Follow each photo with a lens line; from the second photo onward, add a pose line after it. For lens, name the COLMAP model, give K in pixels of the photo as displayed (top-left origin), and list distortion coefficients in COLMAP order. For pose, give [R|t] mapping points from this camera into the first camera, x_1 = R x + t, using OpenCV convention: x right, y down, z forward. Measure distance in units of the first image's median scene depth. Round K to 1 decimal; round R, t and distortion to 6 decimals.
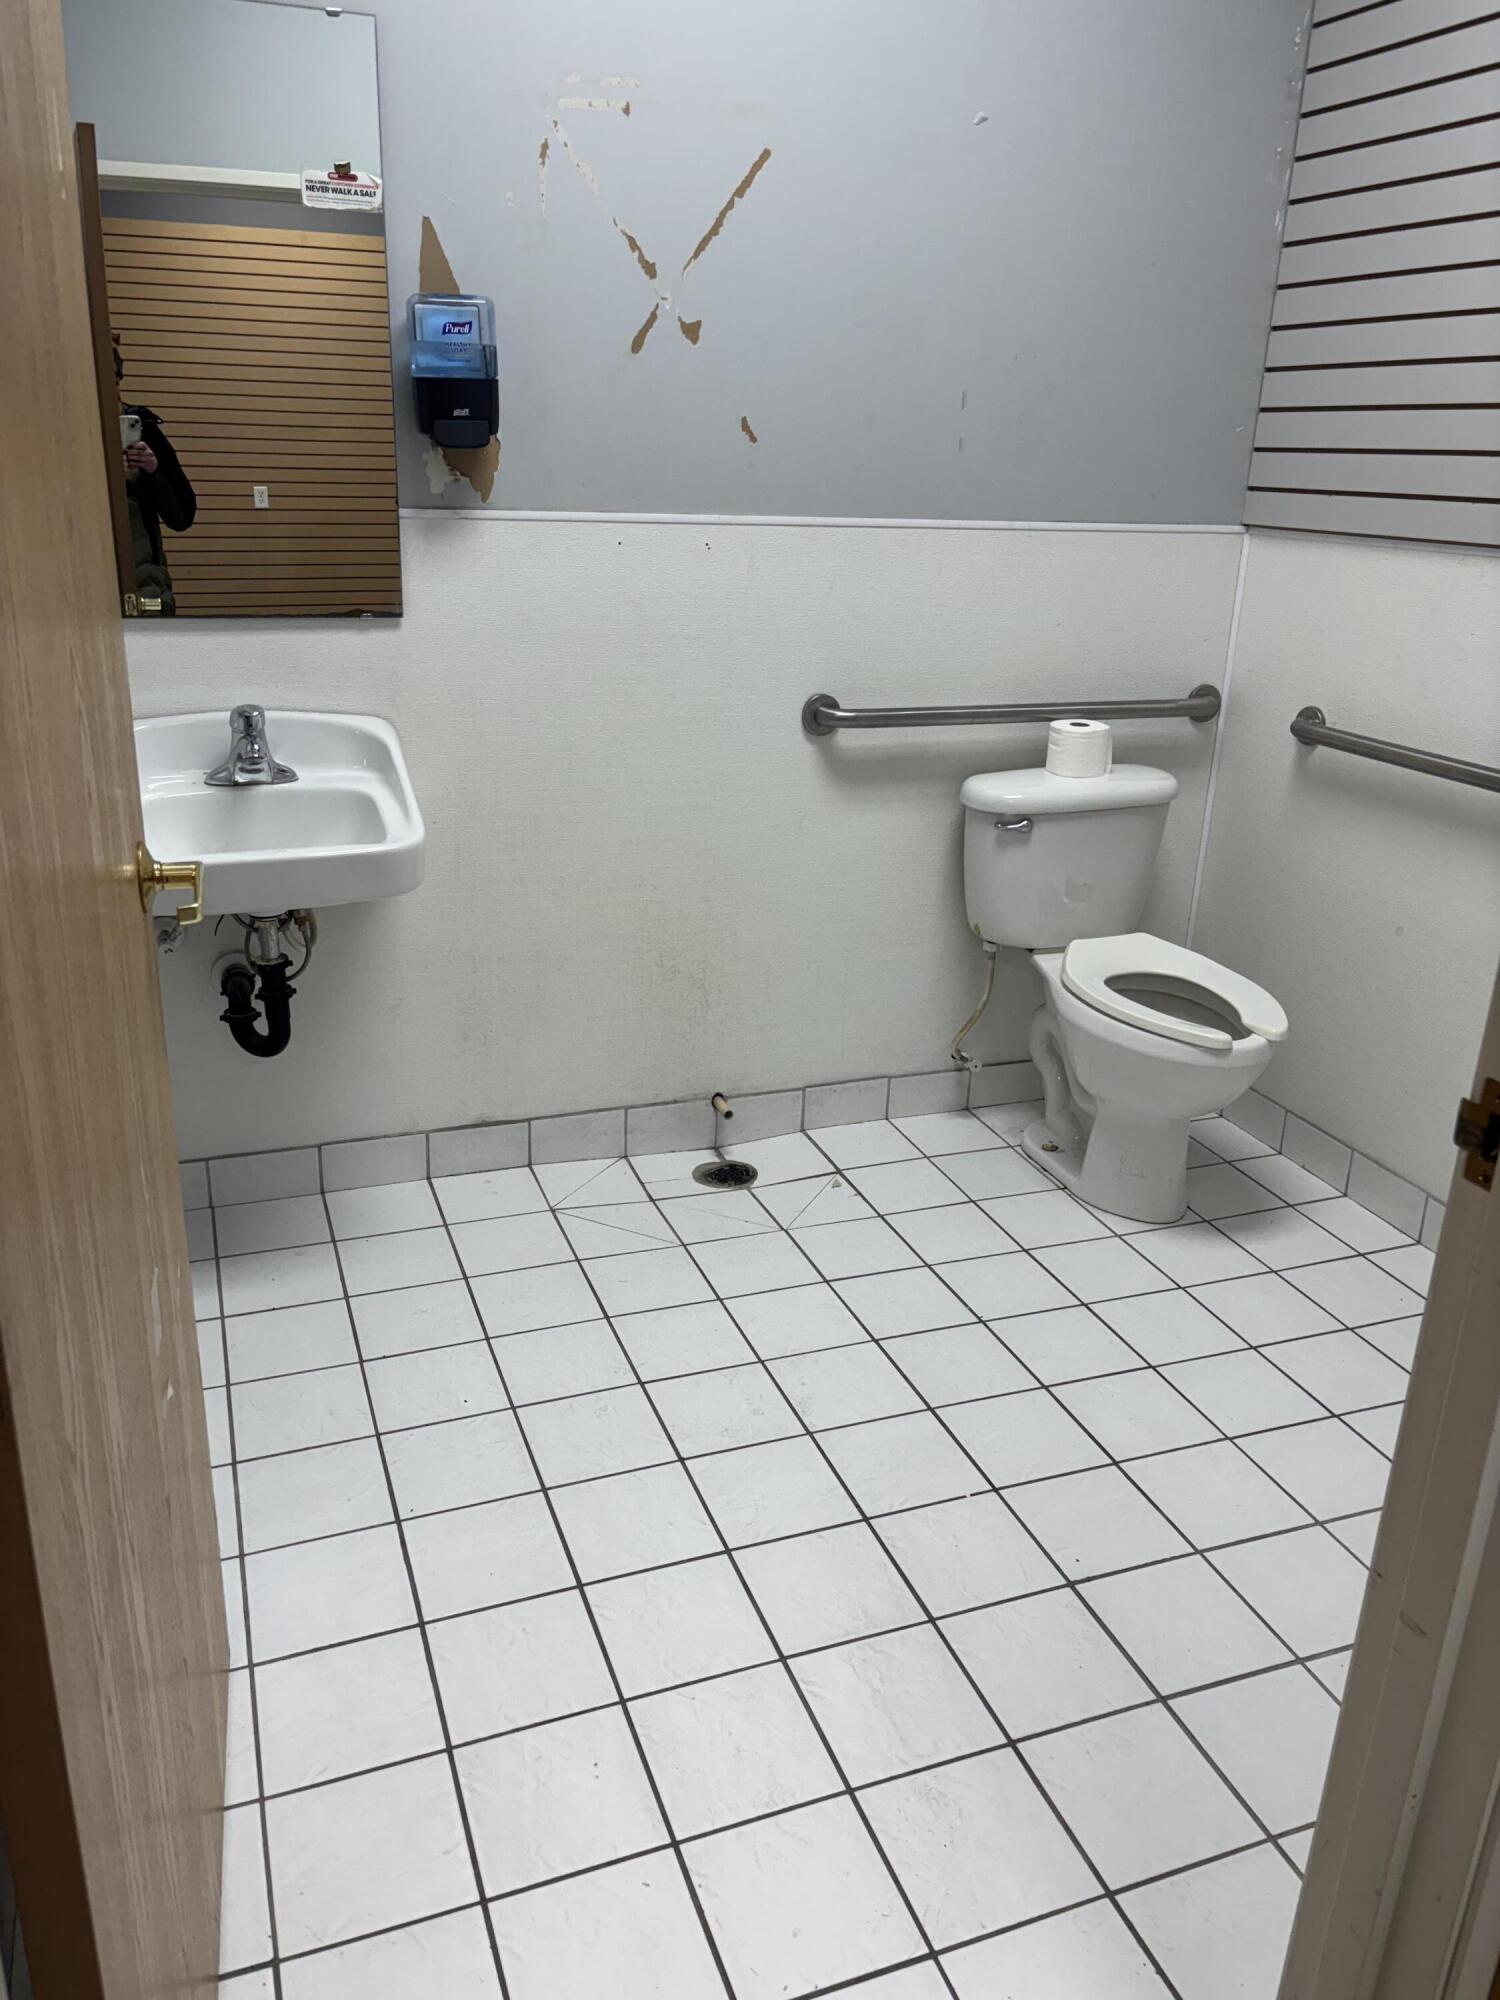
lens RADIAL K [[1531.9, 0, 746.5], [0, 1531.9, 994.8], [0, 0, 1]] dist [0.041605, -0.047663]
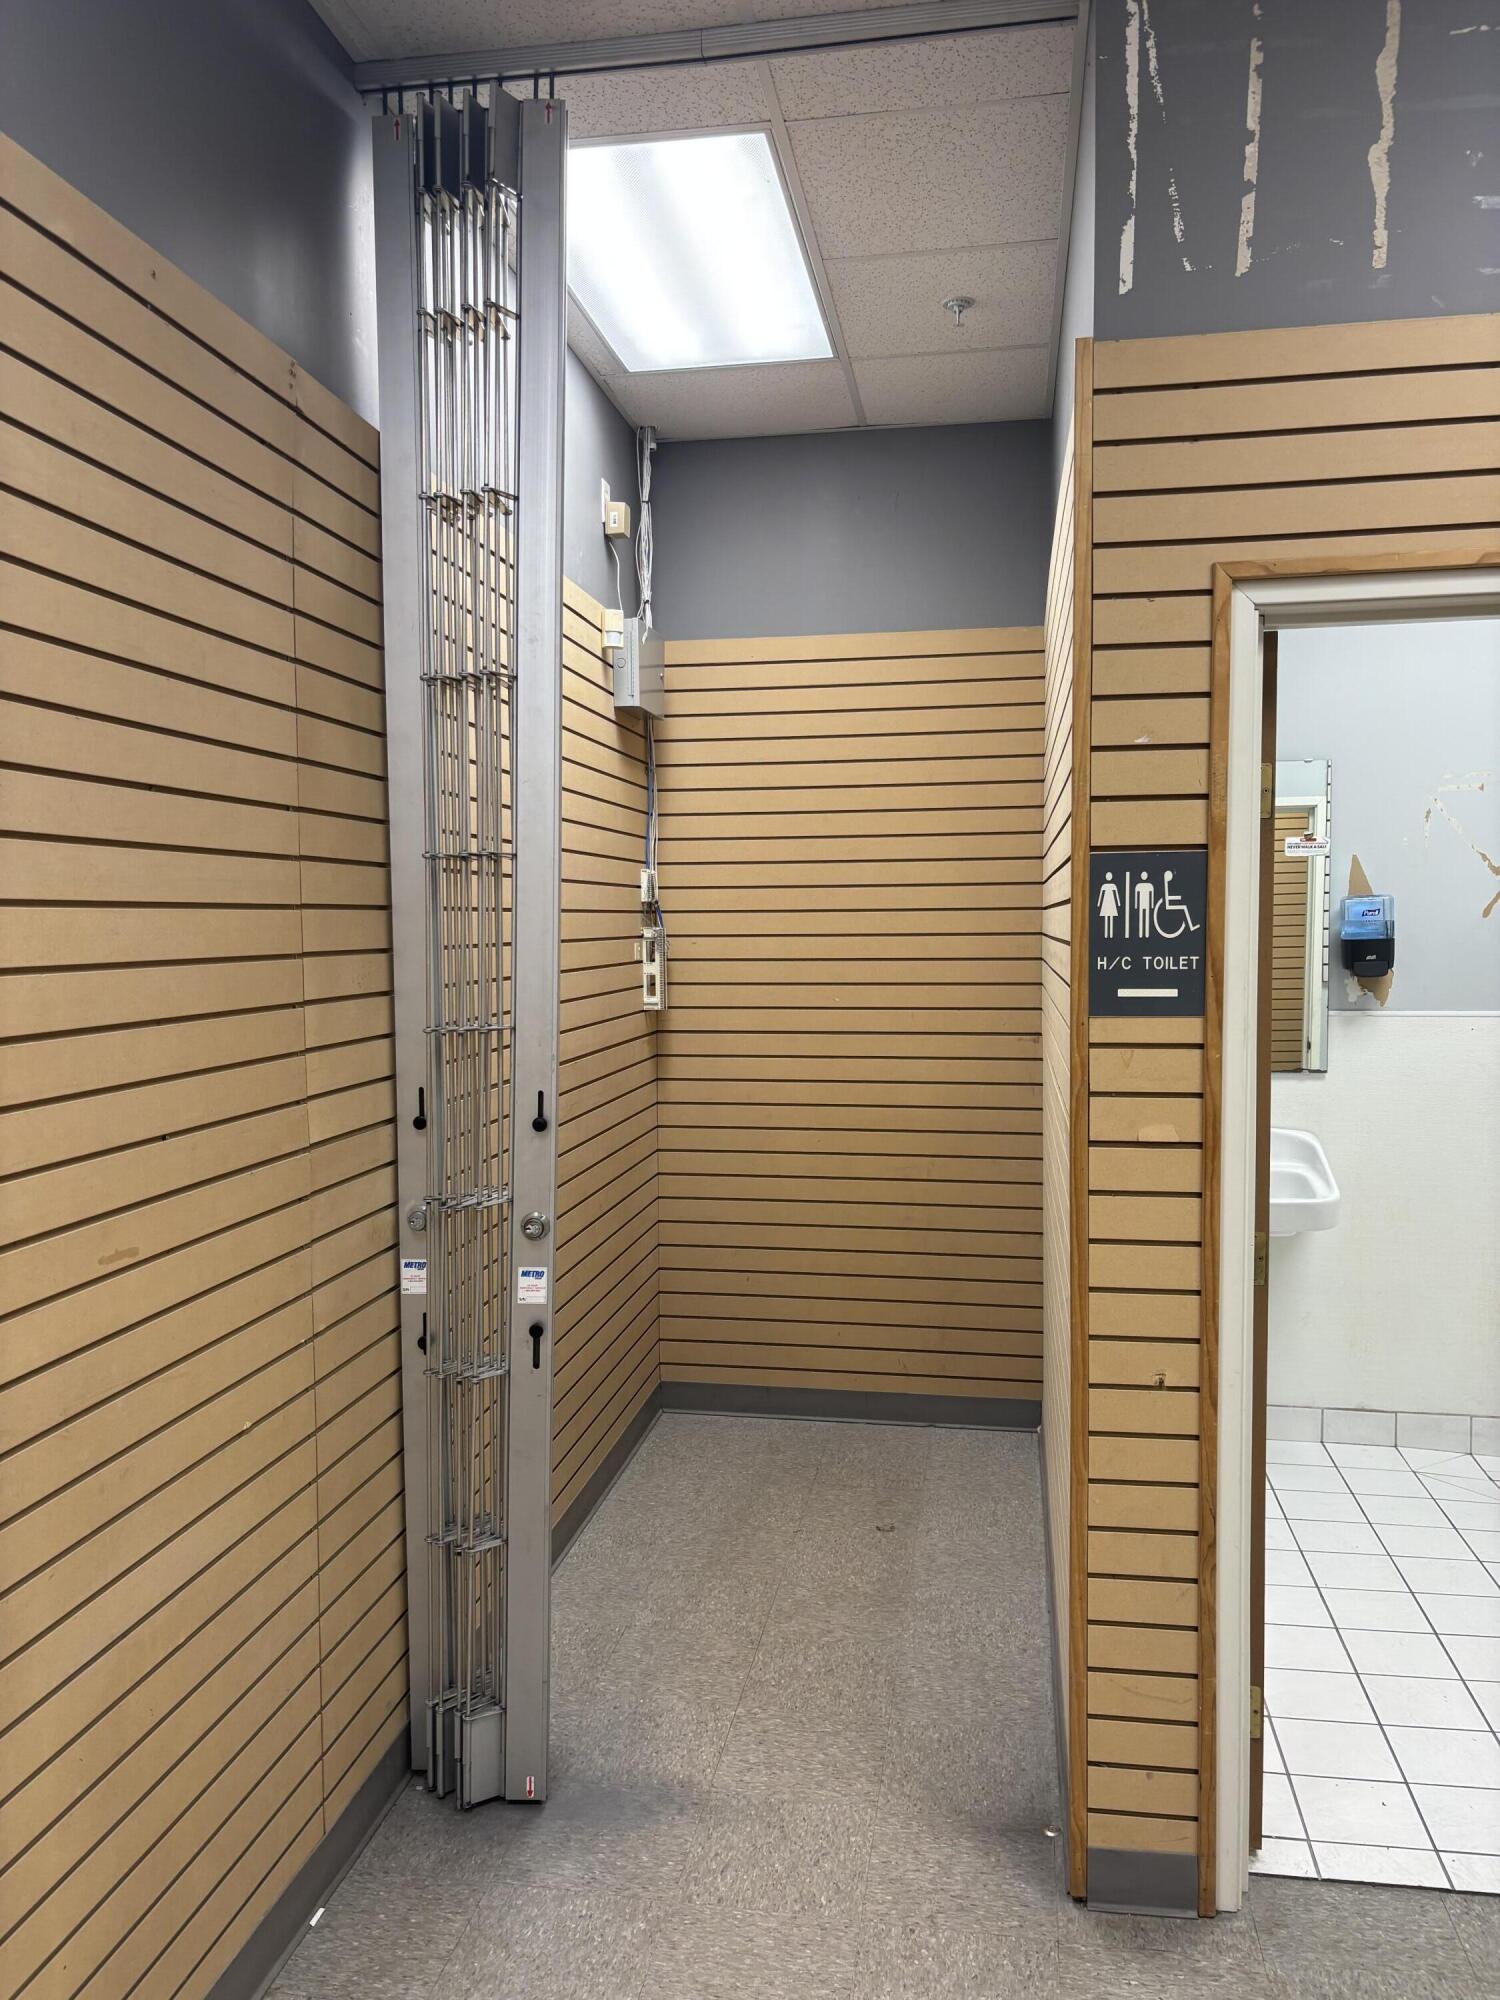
lens RADIAL K [[1530.8, 0, 759.4], [0, 1530.8, 994.2], [0, 0, 1]] dist [0.039691, -0.000062]
pose [[0.872609, -0.006301, -0.488378, 0.058809], [-0.137781, 0.956131, -0.258517, 0.198761], [0.468582, 0.292873, 0.833460, -0.736858]]
